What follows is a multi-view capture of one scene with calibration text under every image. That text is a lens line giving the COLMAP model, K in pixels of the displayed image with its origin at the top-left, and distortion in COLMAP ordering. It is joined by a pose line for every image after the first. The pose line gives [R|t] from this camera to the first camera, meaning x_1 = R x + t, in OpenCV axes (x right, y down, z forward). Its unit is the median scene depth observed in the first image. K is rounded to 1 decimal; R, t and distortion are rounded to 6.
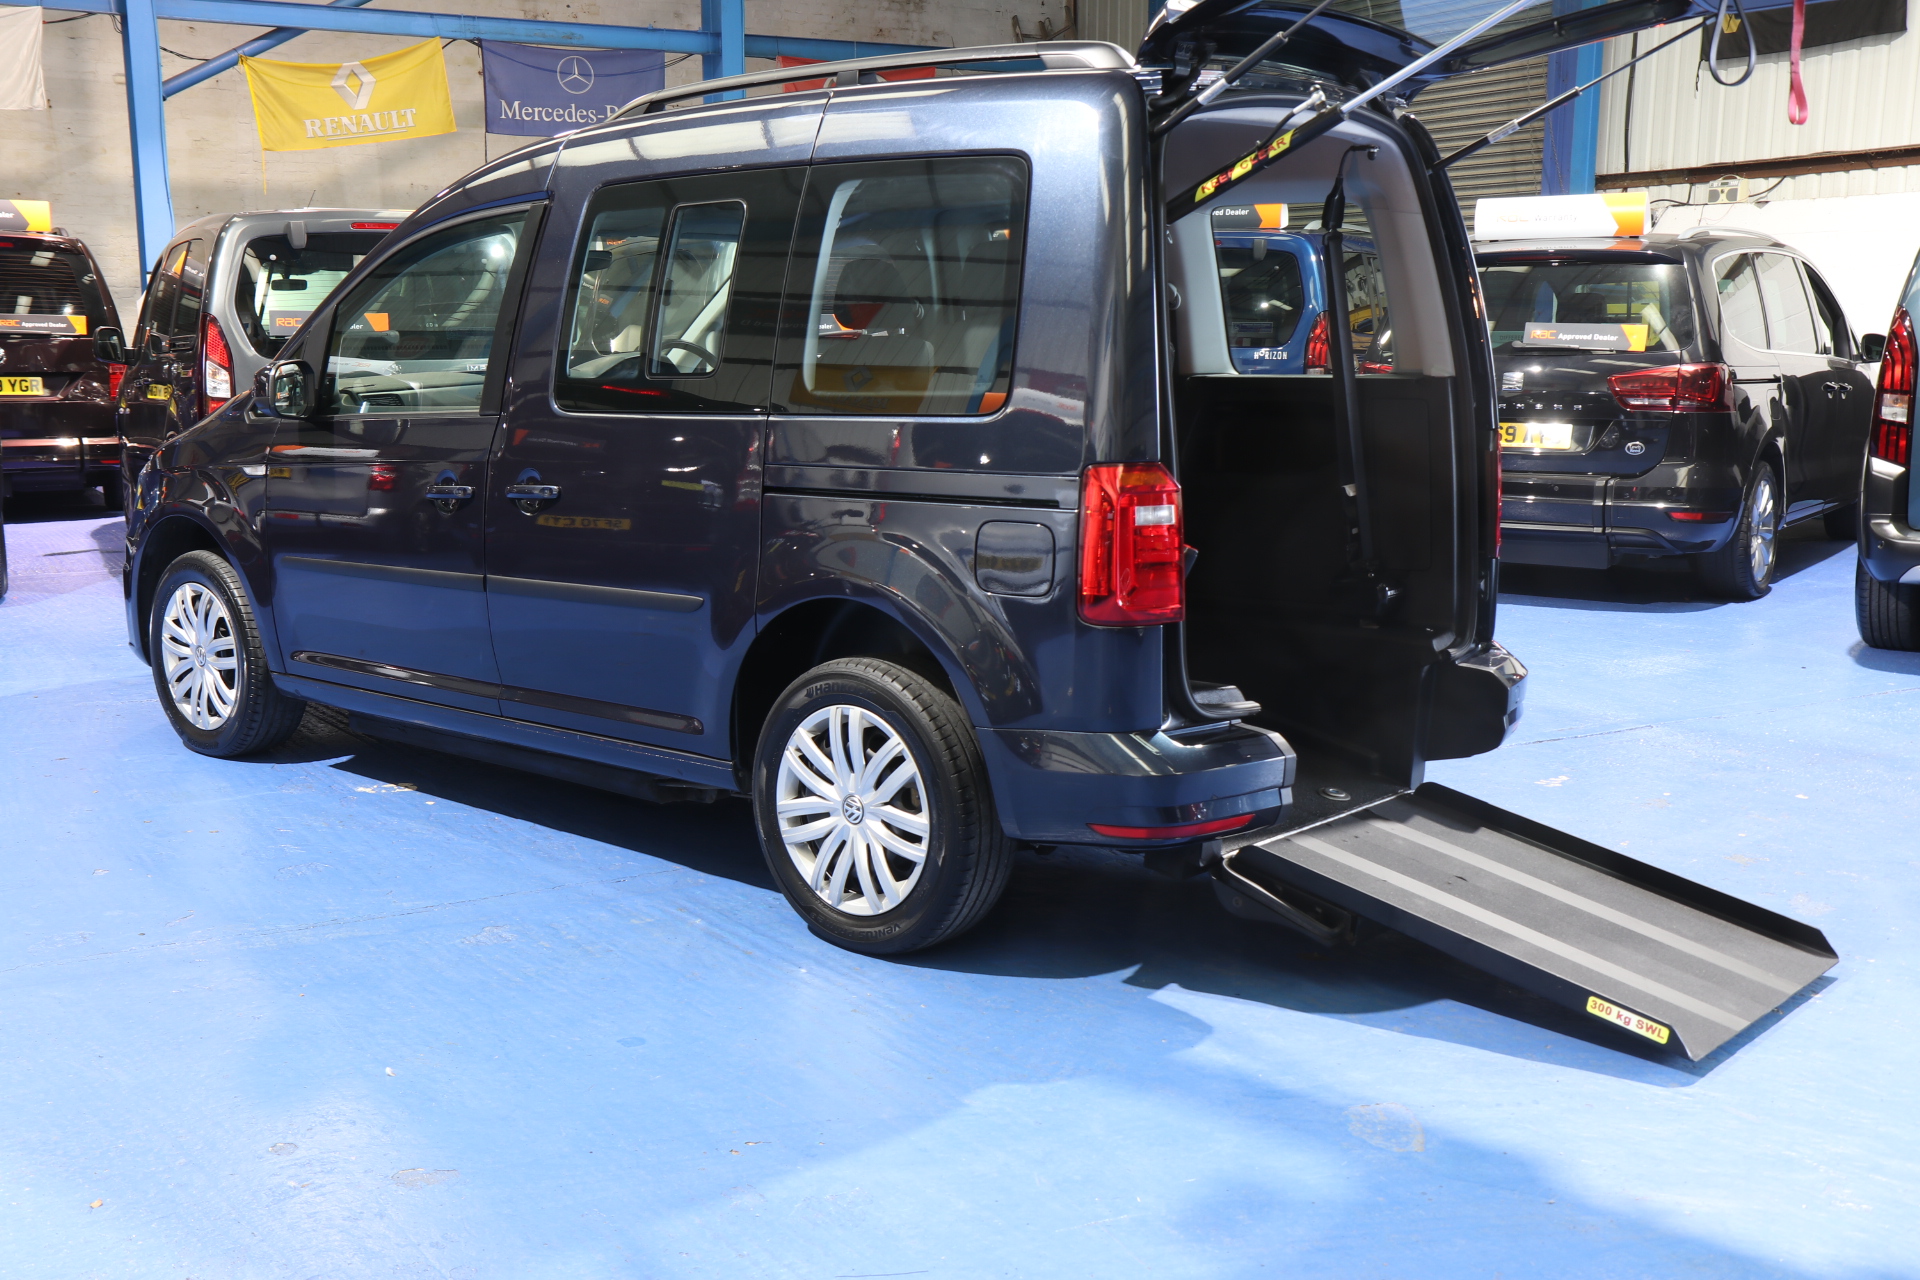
lens RADIAL K [[1953.8, 0, 960.0], [0, 1953.8, 640.0], [0, 0, 1]] dist [-0.051451, 0.153441]
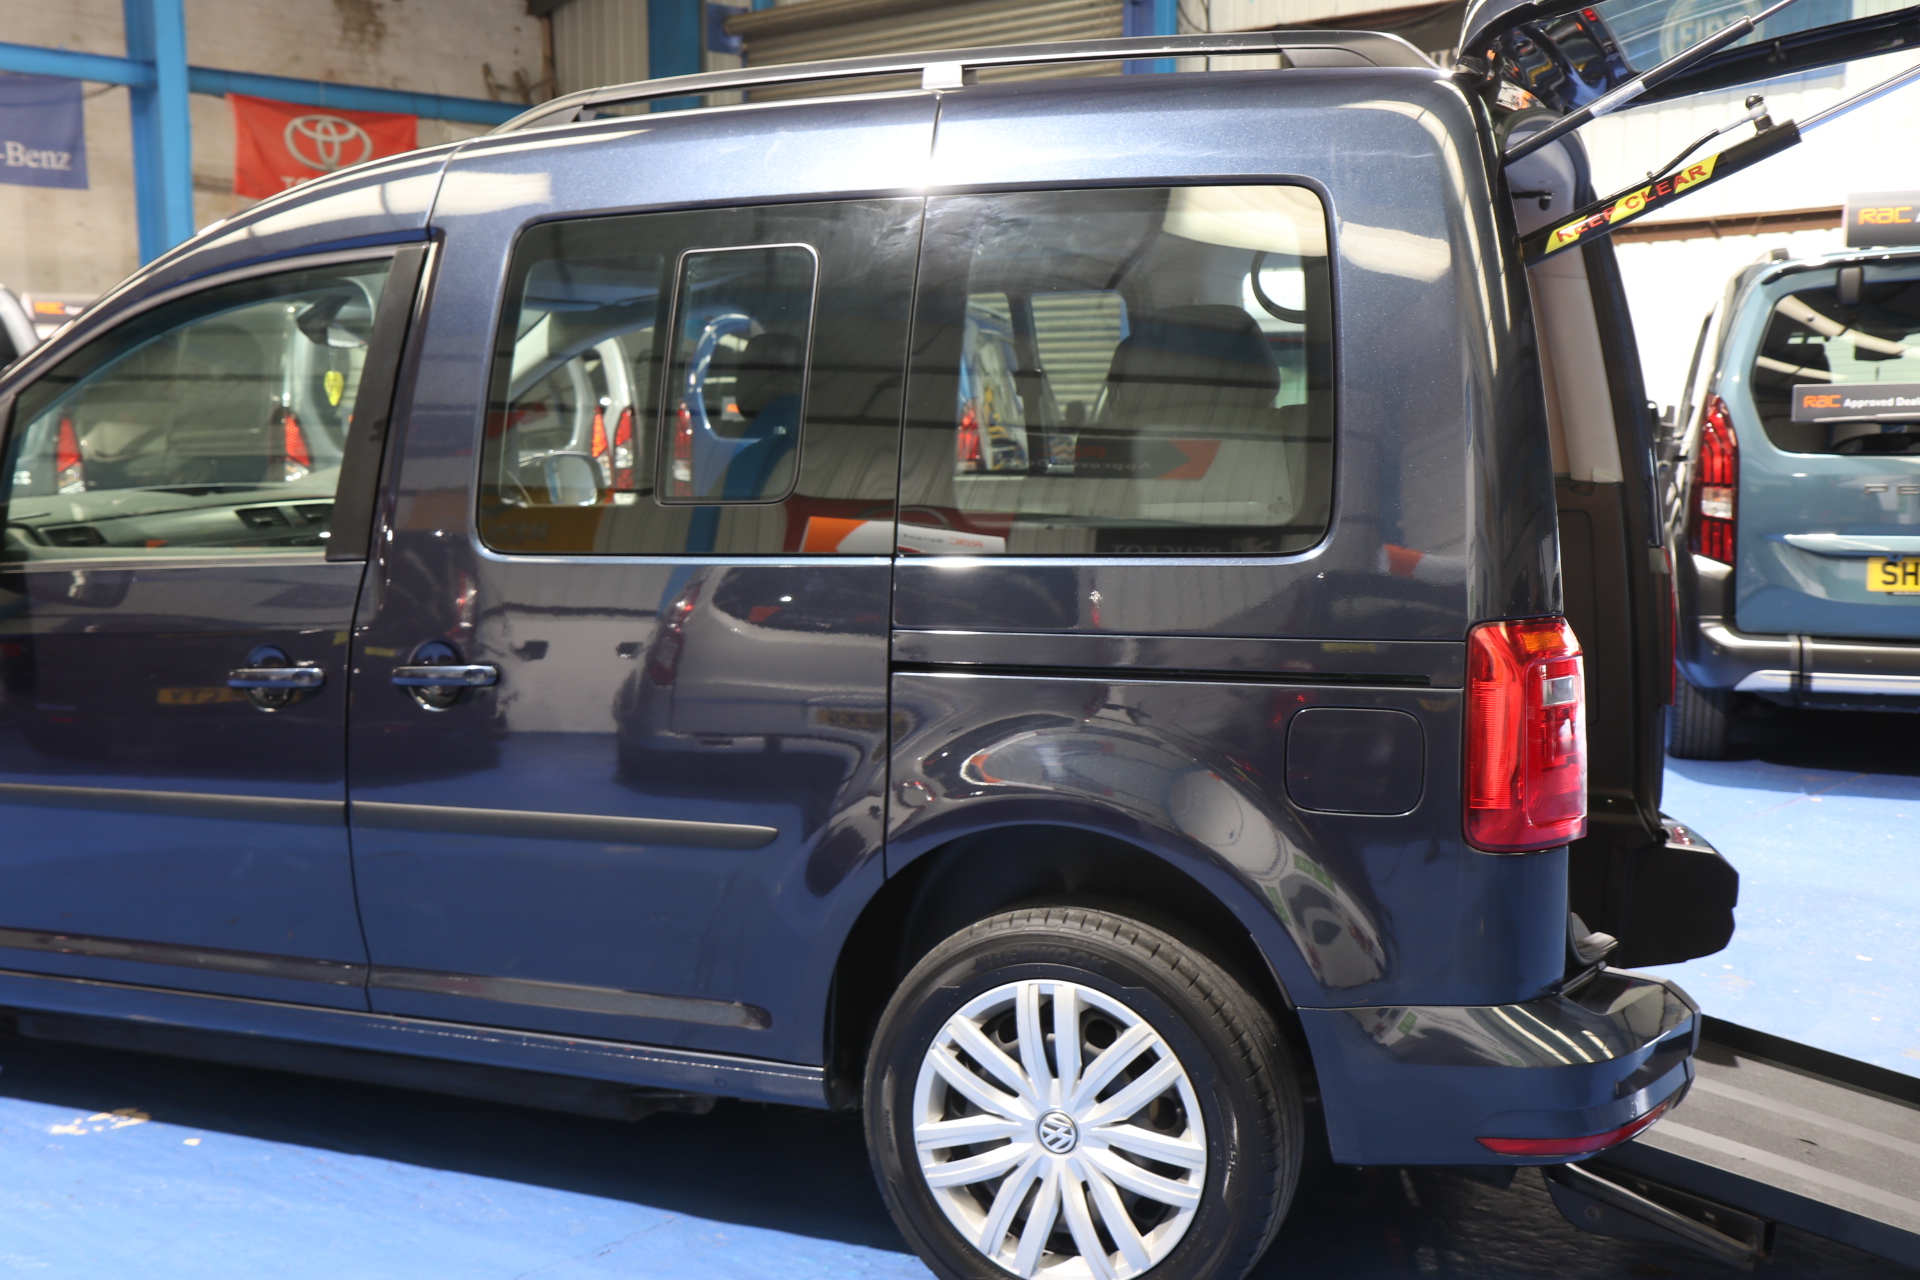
lens RADIAL K [[2045.3, 0, 935.9], [0, 2045.3, 635.4], [0, 0, 1]] dist [0.026316, 0.043269]
pose [[0.952785, -0.035394, 0.301574, -0.297255], [0.050860, 0.997754, -0.043586, -0.055679], [-0.299354, 0.056866, 0.952446, 0.314902]]
